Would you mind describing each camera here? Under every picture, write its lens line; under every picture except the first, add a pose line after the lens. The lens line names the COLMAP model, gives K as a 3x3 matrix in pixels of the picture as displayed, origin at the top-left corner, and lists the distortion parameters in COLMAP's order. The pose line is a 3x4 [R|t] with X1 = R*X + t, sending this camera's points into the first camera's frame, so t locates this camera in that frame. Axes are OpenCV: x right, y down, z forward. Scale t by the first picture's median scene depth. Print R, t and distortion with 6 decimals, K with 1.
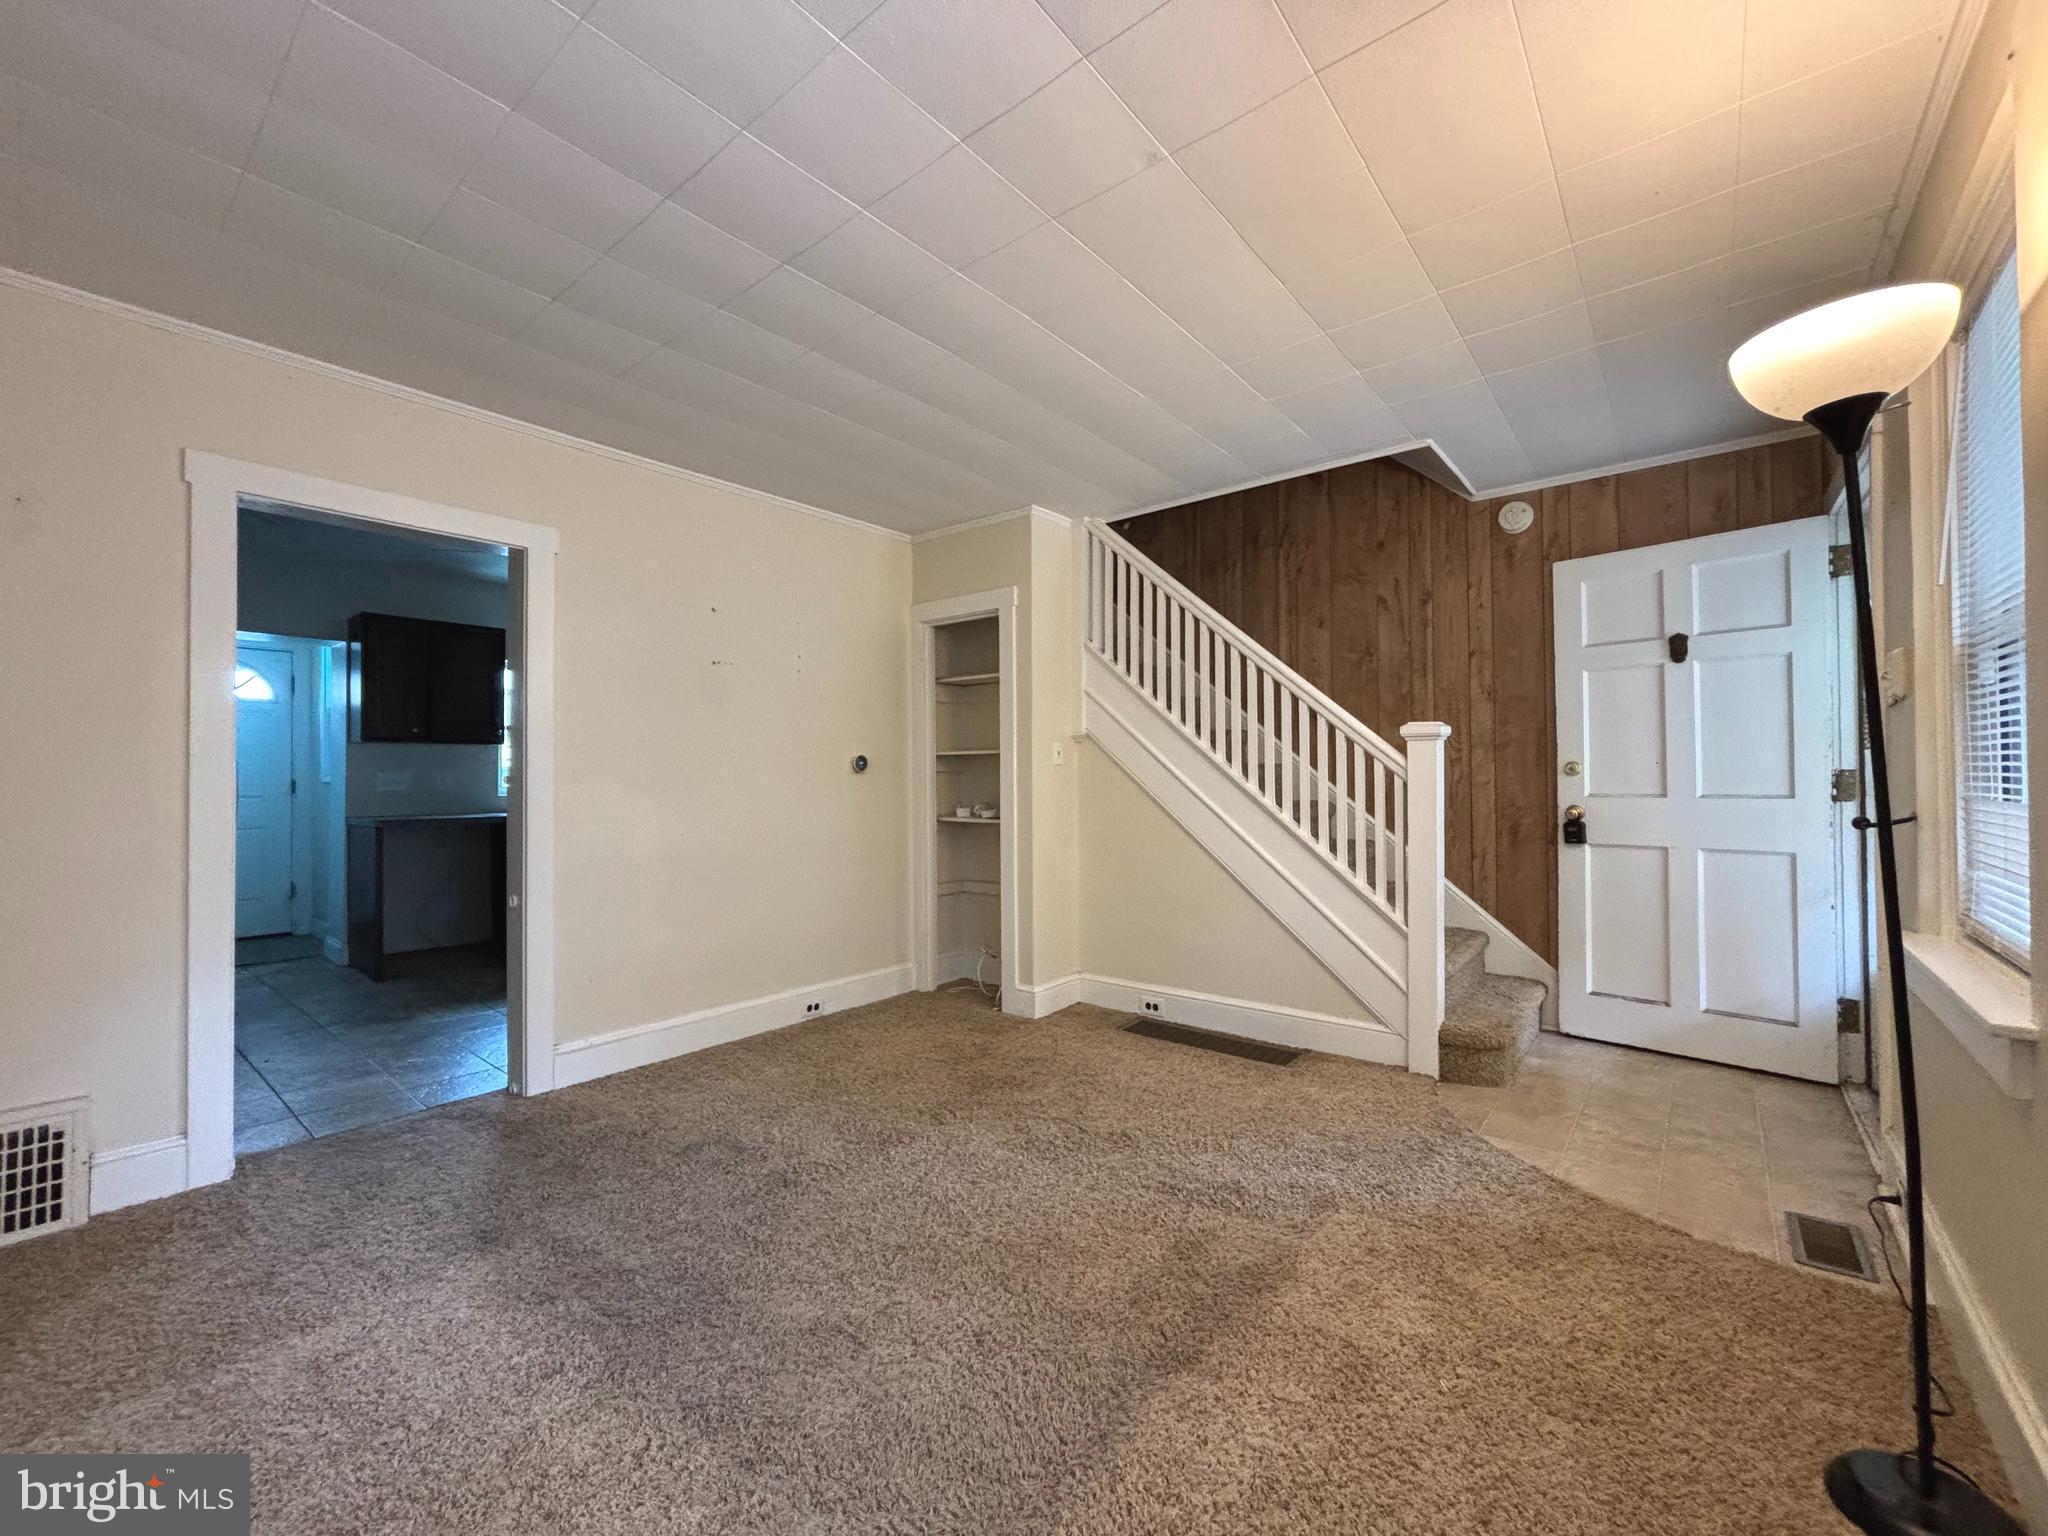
lens RADIAL K [[827.4, 0, 1018.5], [0, 827.4, 760.9], [0, 0, 1]] dist [-0.004343, -0.000326]
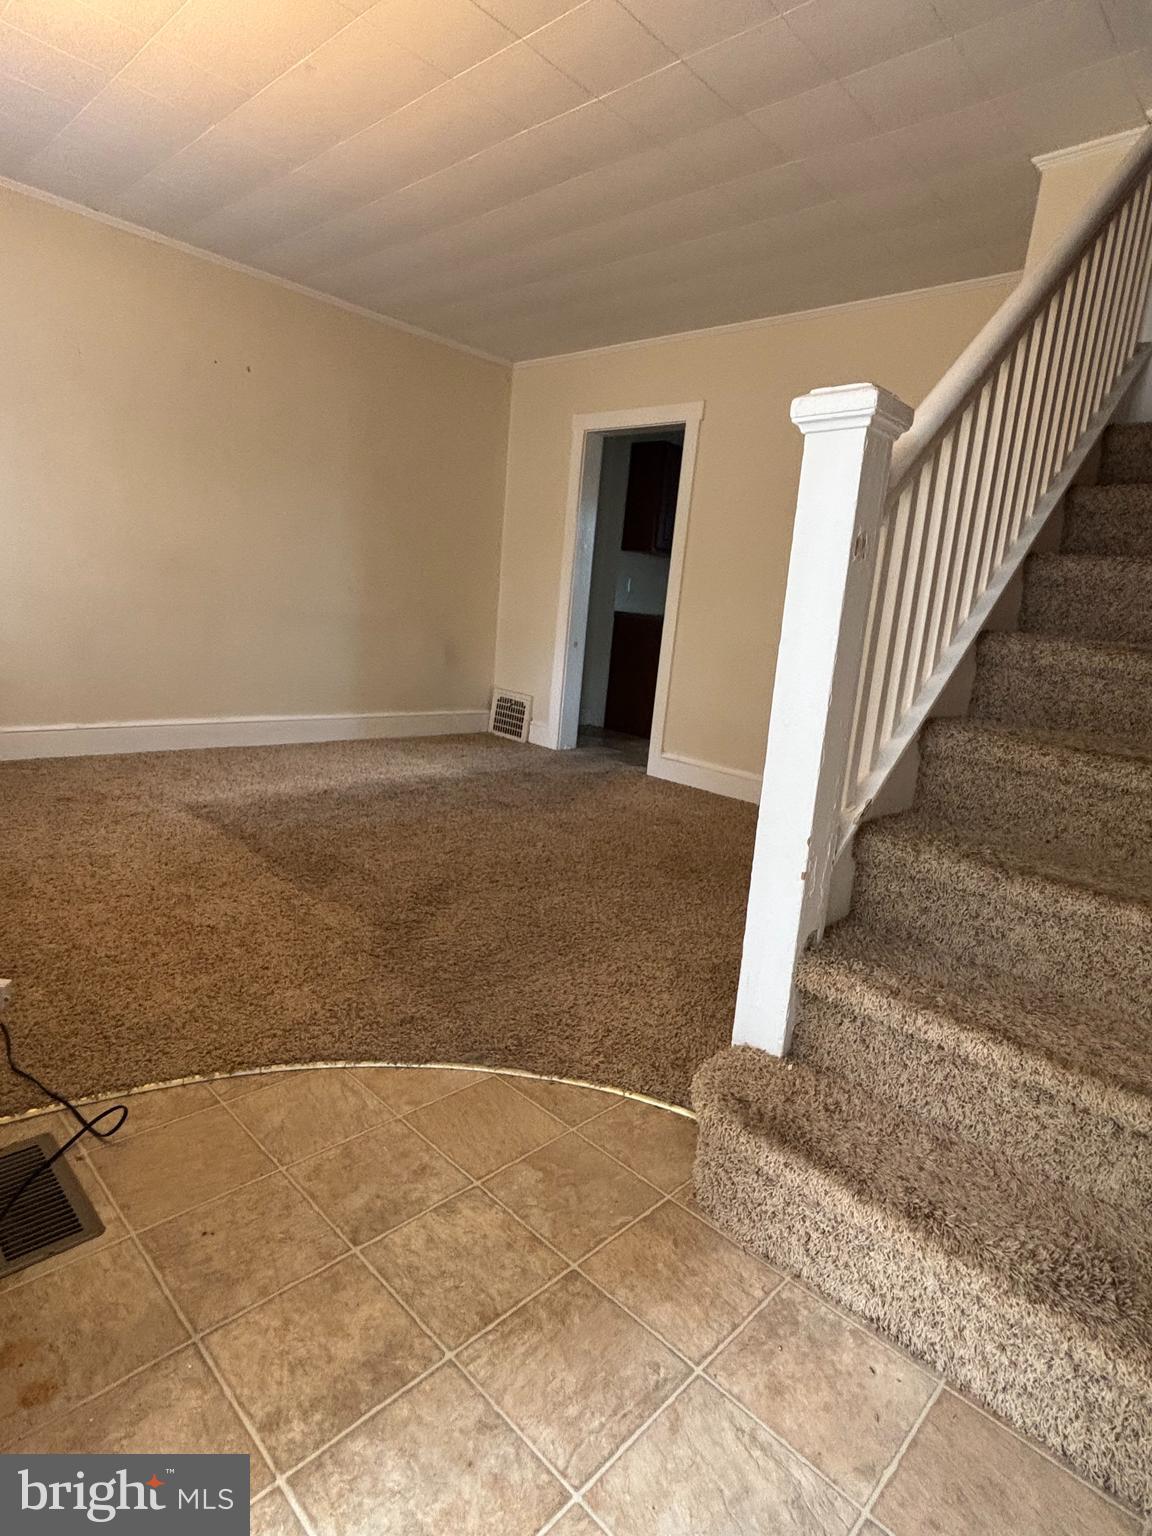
lens RADIAL K [[820.7, 0, 577.2], [0, 820.7, 769.9], [0, 0, 1]] dist [-0.001781, -0.002770]
pose [[-0.087352, 0.198773, -0.976145, 0.945443], [-0.073929, 0.975895, 0.205338, 0.066031], [0.993430, 0.090102, -0.070551, 0.906826]]
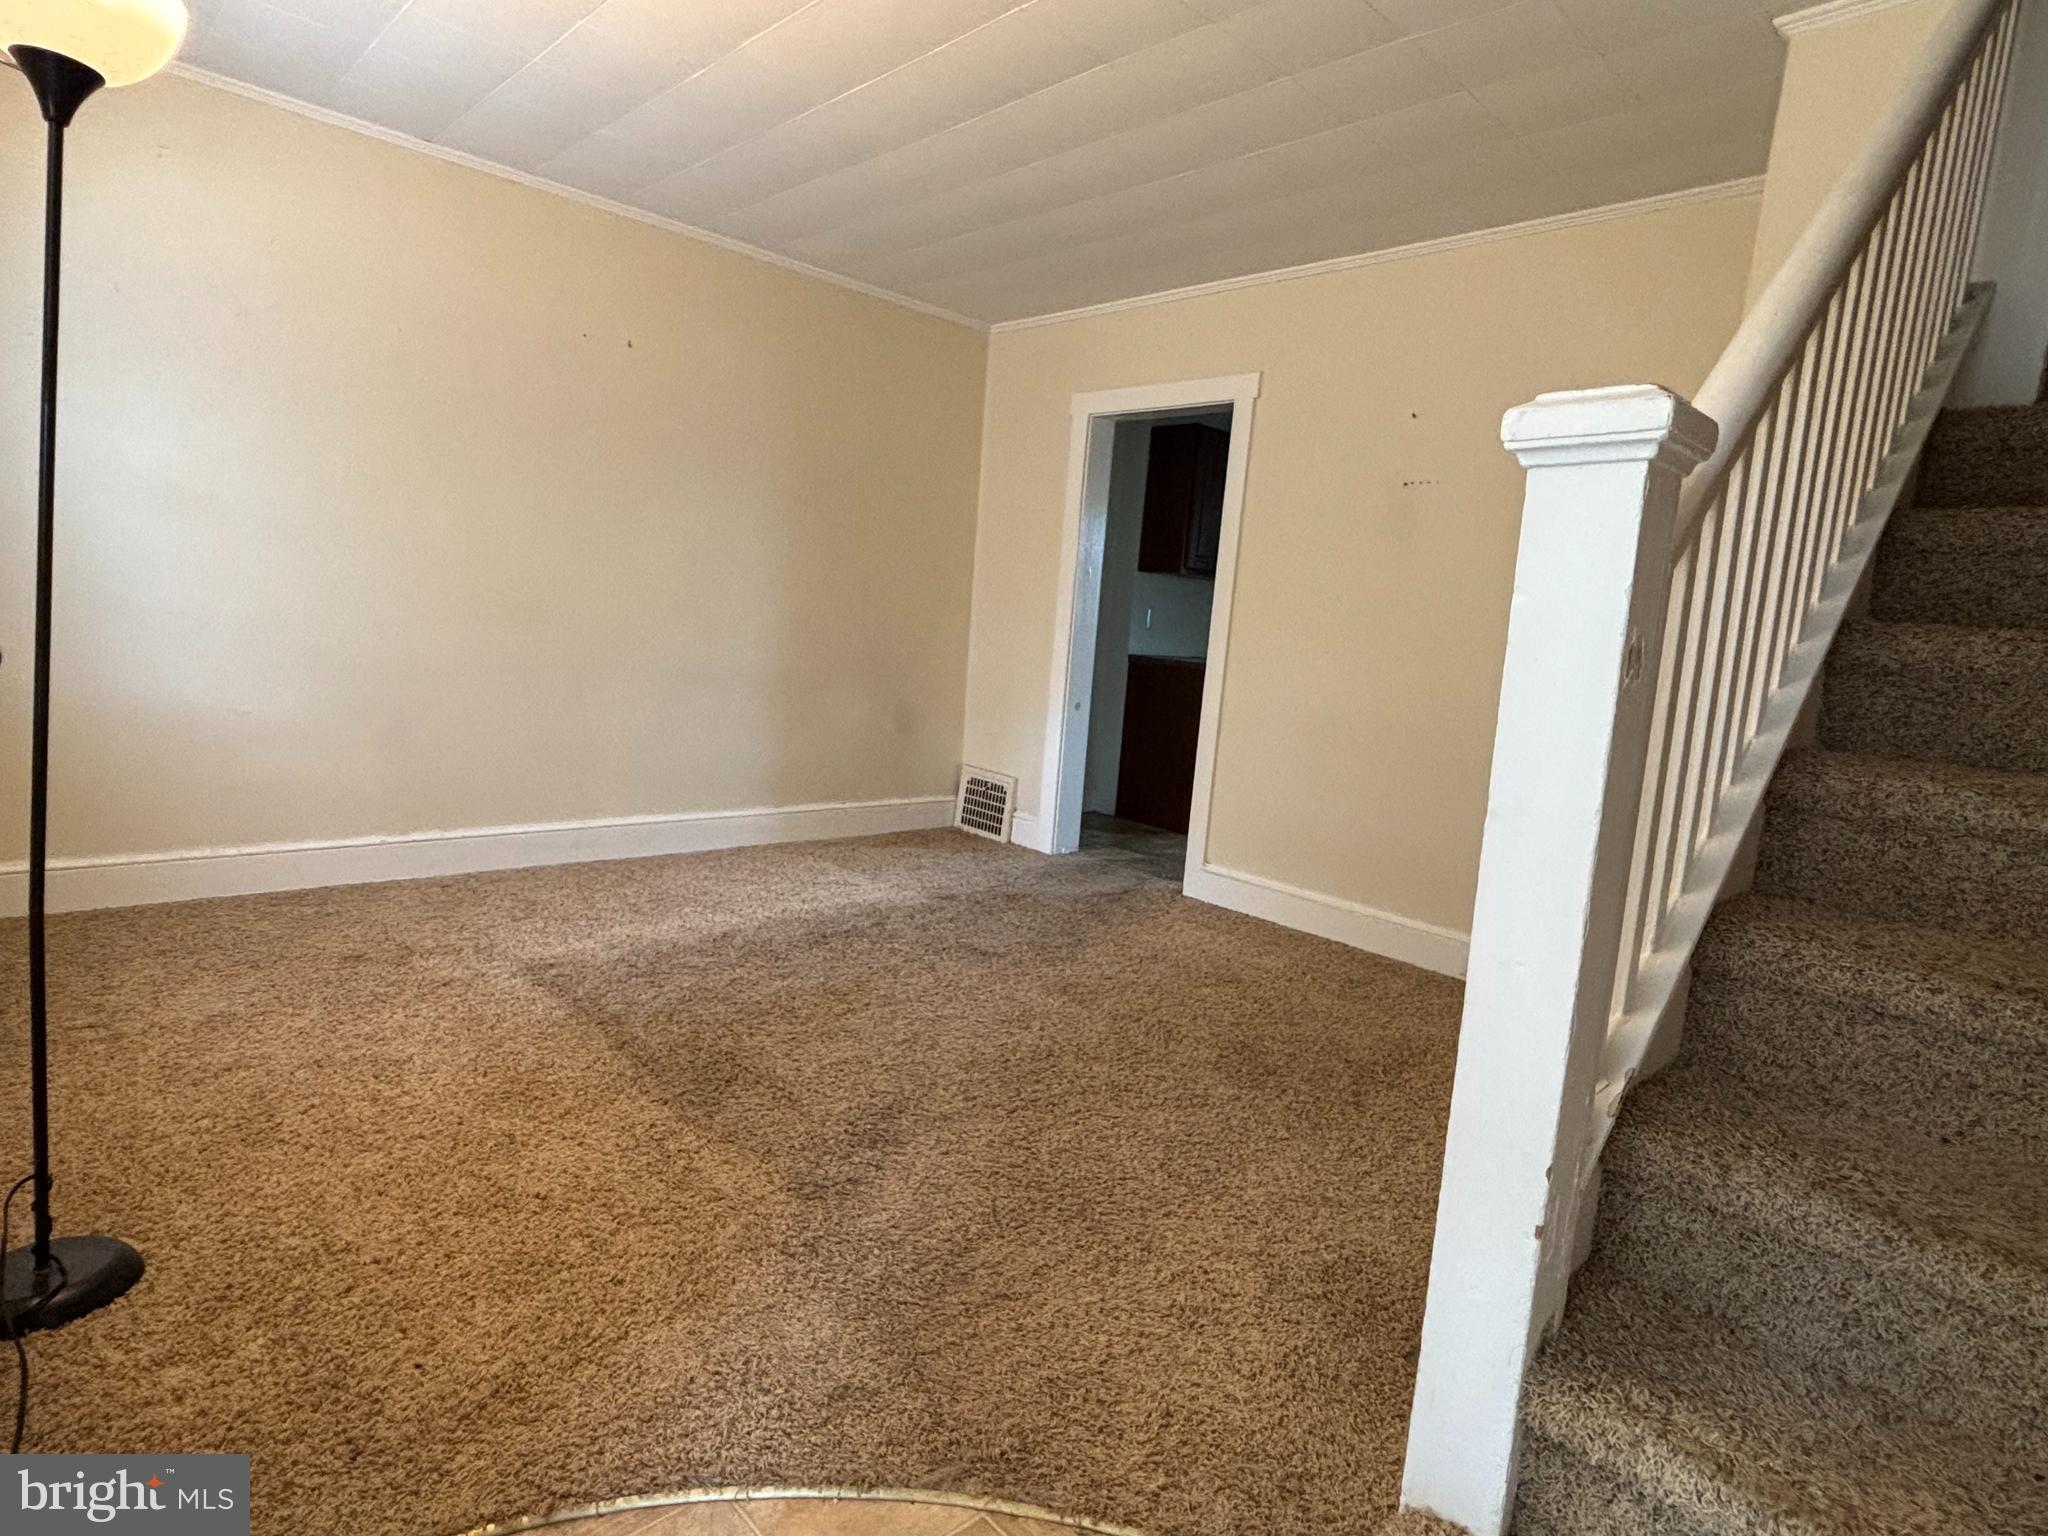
lens RADIAL K [[1094.2, 0, 1015.0], [0, 1094.2, 773.5], [0, 0, 1]] dist [-0.001781, -0.002770]
pose [[-0.132817, 0.138113, -0.981471, 0.847138], [-0.061262, 0.987206, 0.147211, 0.028501], [0.989245, 0.079679, -0.122656, 0.875879]]
